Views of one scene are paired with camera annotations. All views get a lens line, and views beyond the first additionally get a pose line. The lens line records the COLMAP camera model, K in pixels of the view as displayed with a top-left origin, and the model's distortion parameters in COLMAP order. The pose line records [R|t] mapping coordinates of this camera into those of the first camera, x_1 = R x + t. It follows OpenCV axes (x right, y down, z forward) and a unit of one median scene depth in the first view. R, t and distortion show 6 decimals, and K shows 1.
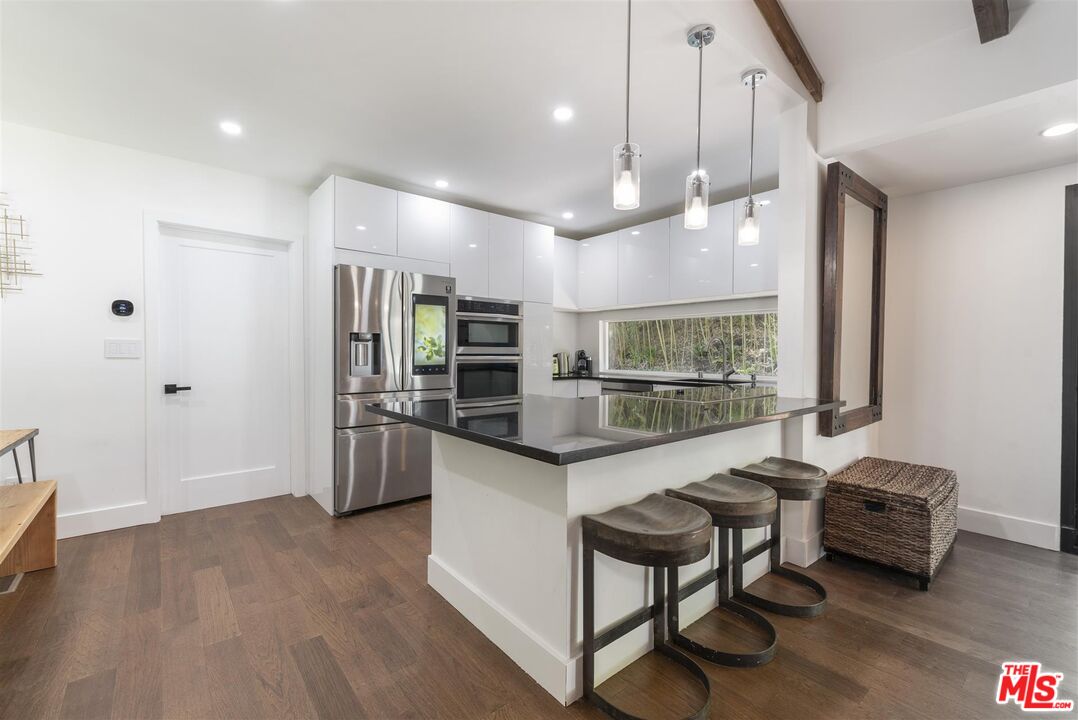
lens RADIAL K [[461.2, 0, 540.0], [0, 461.2, 356.4], [0, 0, 1]] dist [-0.000376, -0.000057]
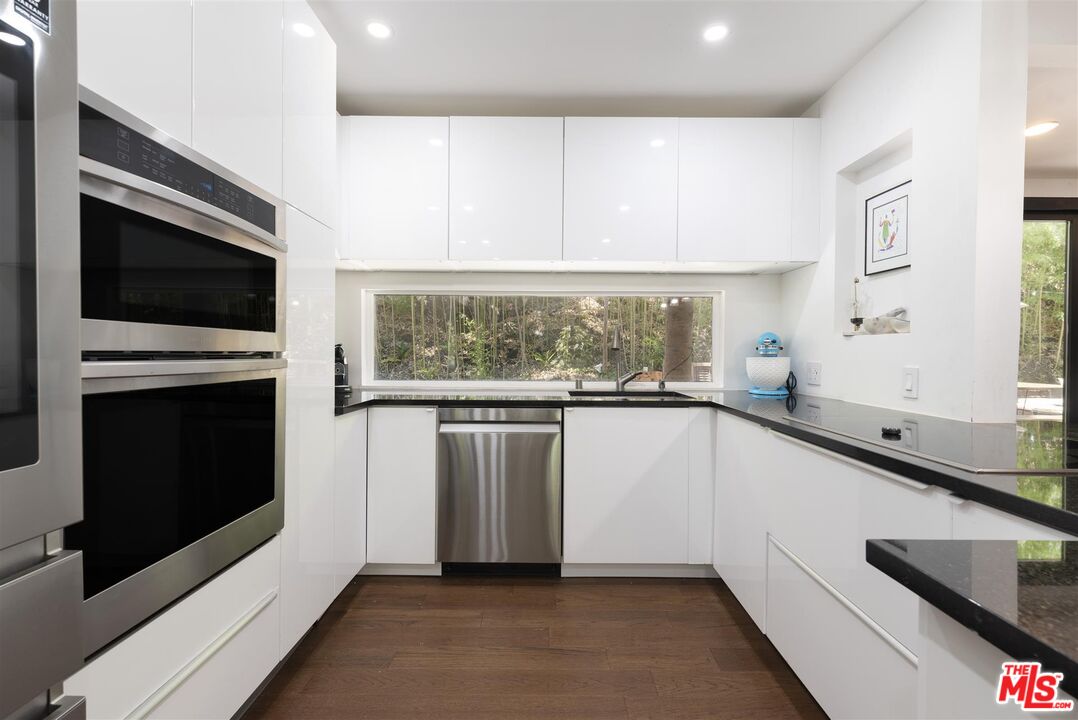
lens RADIAL K [[469.9, 0, 539.0], [0, 469.9, 360.0], [0, 0, 1]] dist [-0.000143, -0.000027]
pose [[0.650538, -0.014907, 0.759327, -0.186140], [0.003956, 0.999860, 0.016241, -0.004989], [-0.759463, -0.007562, 0.650506, 0.623518]]
